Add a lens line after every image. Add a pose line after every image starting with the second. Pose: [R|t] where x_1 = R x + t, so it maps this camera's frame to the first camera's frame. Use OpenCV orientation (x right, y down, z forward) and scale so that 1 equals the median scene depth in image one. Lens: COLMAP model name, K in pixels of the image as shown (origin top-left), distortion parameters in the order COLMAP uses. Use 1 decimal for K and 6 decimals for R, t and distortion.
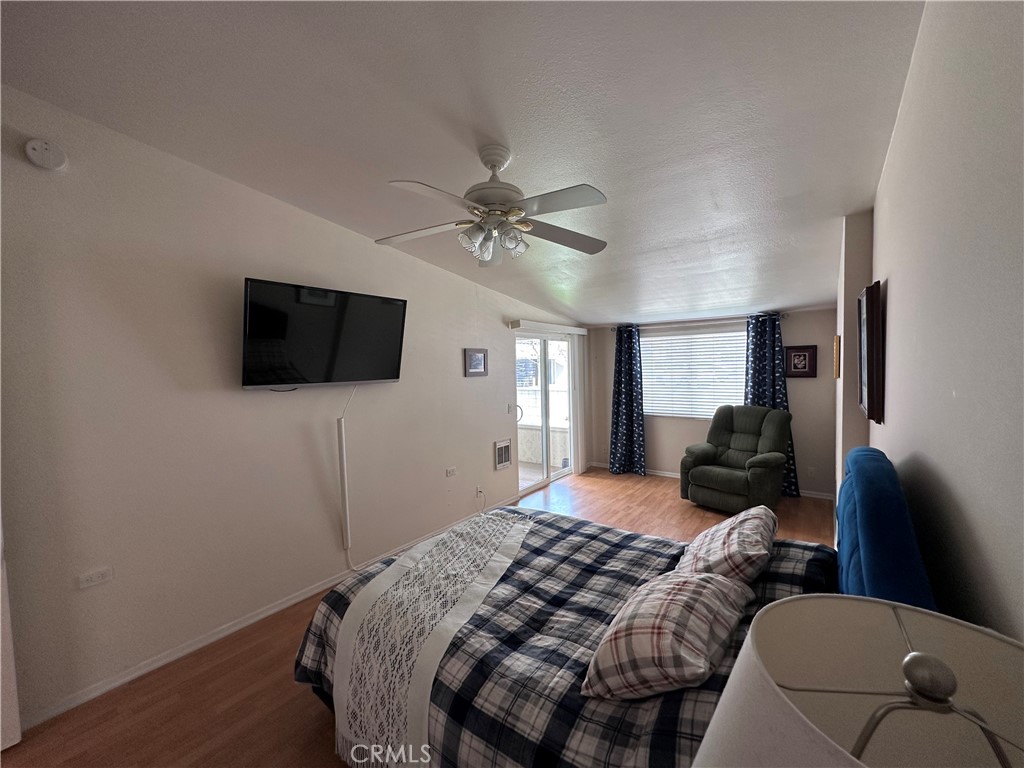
lens RADIAL K [[407.4, 0, 512.0], [0, 407.4, 384.0], [0, 0, 1]] dist [-0.005585, 0.000149]
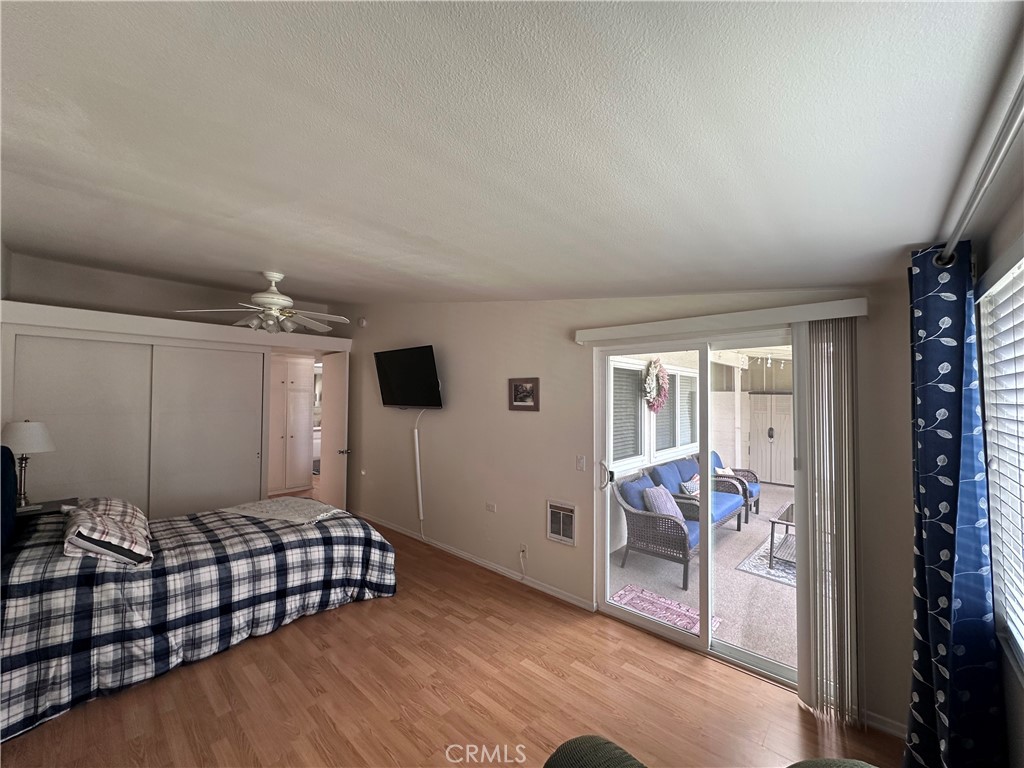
lens RADIAL K [[407.4, 0, 512.0], [0, 407.4, 384.0], [0, 0, 1]] dist [-0.005585, 0.000149]
pose [[-0.085581, -0.010821, -0.996272, 0.652088], [-0.050739, 0.998691, -0.006489, -0.057802], [0.995038, 0.049994, -0.086018, 0.901693]]
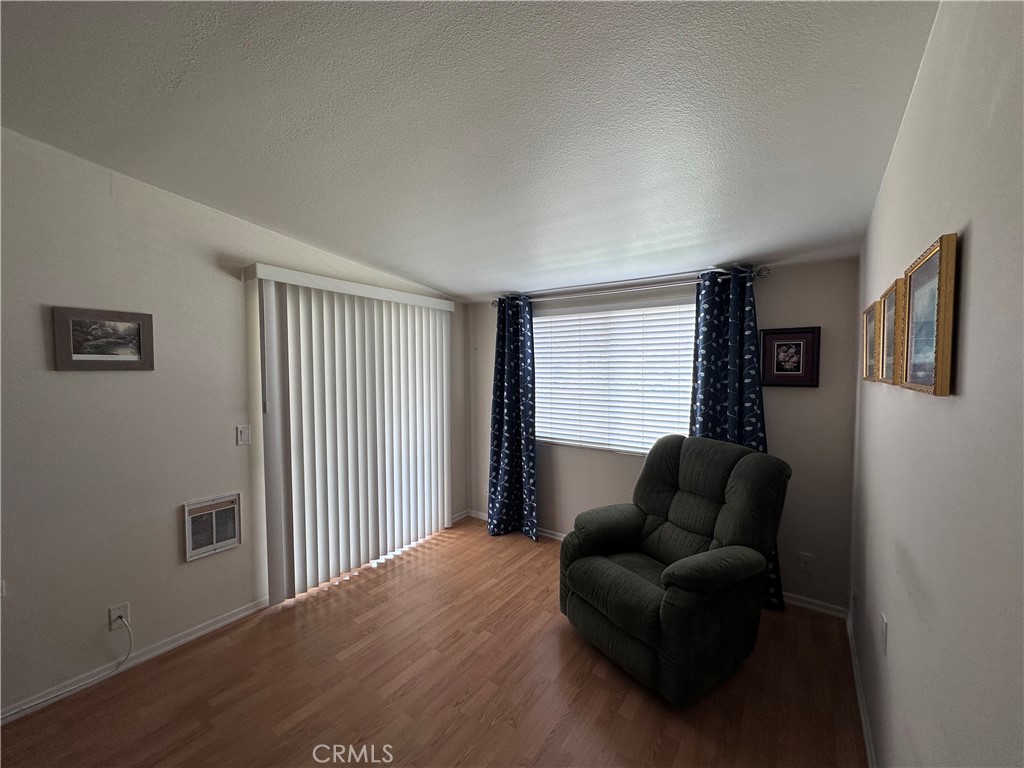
lens RADIAL K [[407.4, 0, 512.0], [0, 407.4, 384.0], [0, 0, 1]] dist [-0.005585, 0.000149]
pose [[0.998913, 0.020562, 0.041843, 0.303285], [-0.020313, 0.999773, -0.006367, -0.008411], [-0.041964, 0.005511, 0.999104, 0.451237]]
